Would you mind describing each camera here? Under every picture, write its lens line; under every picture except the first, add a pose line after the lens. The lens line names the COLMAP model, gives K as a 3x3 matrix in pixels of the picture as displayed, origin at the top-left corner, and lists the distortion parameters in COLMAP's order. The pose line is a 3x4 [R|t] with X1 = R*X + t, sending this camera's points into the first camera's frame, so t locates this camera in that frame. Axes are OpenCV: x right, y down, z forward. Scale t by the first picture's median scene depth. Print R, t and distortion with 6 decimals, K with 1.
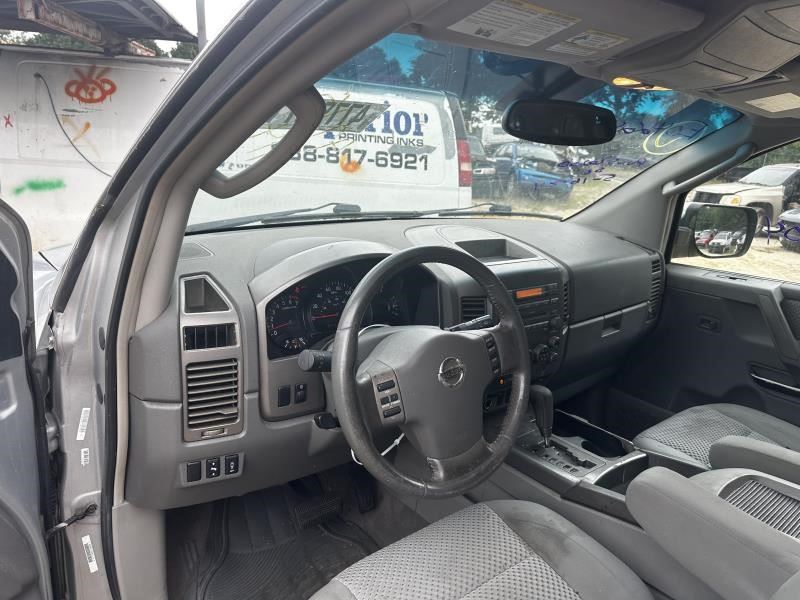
lens RADIAL K [[569.5, 0, 398.9], [0, 569.5, 303.0], [0, 0, 1]] dist [-0.012081, -0.024914]
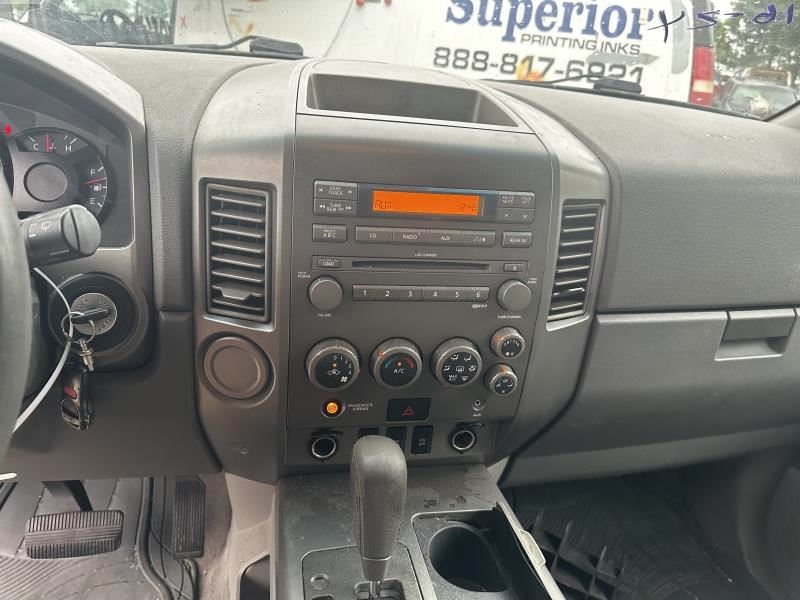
lens RADIAL K [[569.5, 0, 399.7], [0, 569.5, 297.9], [0, 0, 1]] dist [-0.012081, -0.024914]
pose [[0.885807, 0.175490, -0.429592, 0.138821], [-0.148970, 0.984277, 0.094908, 0.004099], [0.439493, -0.020074, 0.898022, 0.227675]]
